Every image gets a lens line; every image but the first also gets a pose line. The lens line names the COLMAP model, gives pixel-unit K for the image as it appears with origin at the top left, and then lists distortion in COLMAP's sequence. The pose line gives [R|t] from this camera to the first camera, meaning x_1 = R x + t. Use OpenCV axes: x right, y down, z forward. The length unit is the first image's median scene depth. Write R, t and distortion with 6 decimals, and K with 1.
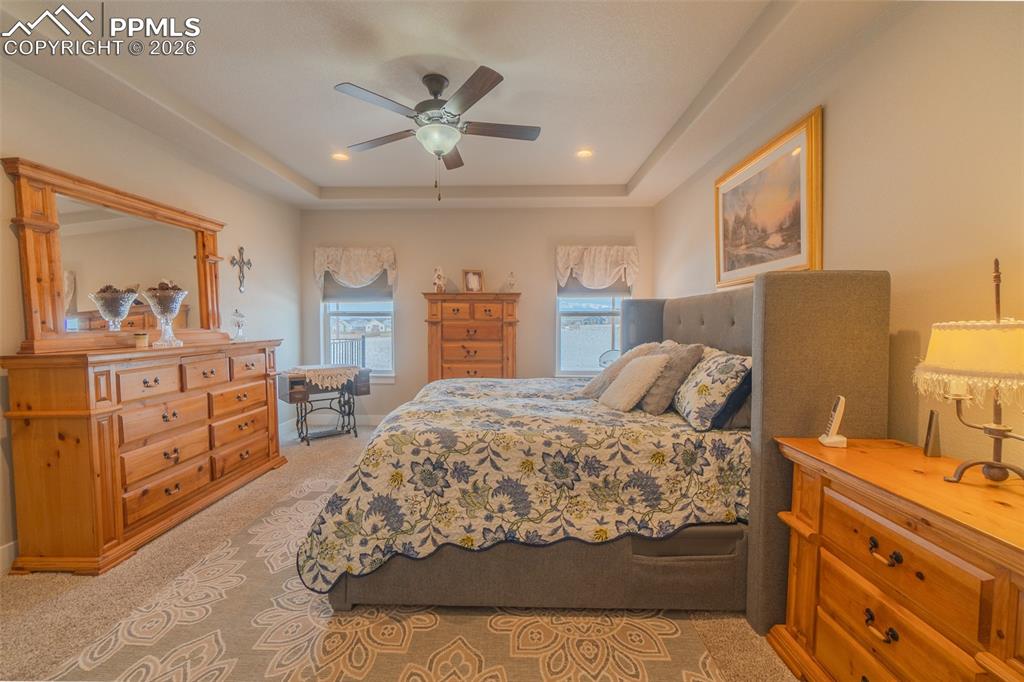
lens RADIAL K [[441.9, 0, 511.8], [0, 441.9, 339.6], [0, 0, 1]] dist [-0.008169, 0.001324]
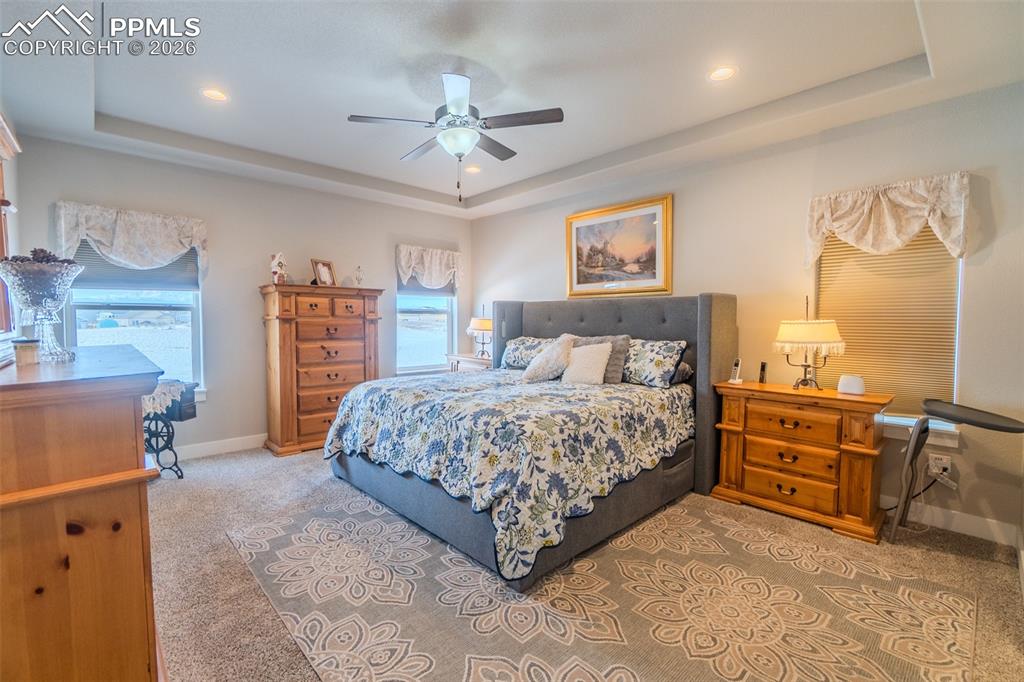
lens RADIAL K [[441.9, 0, 519.6], [0, 441.9, 338.9], [0, 0, 1]] dist [-0.008169, 0.001324]
pose [[0.709241, -0.028619, 0.704385, -1.012003], [0.024610, 0.999572, 0.015832, -0.011017], [-0.704537, 0.006106, 0.709641, 0.219978]]
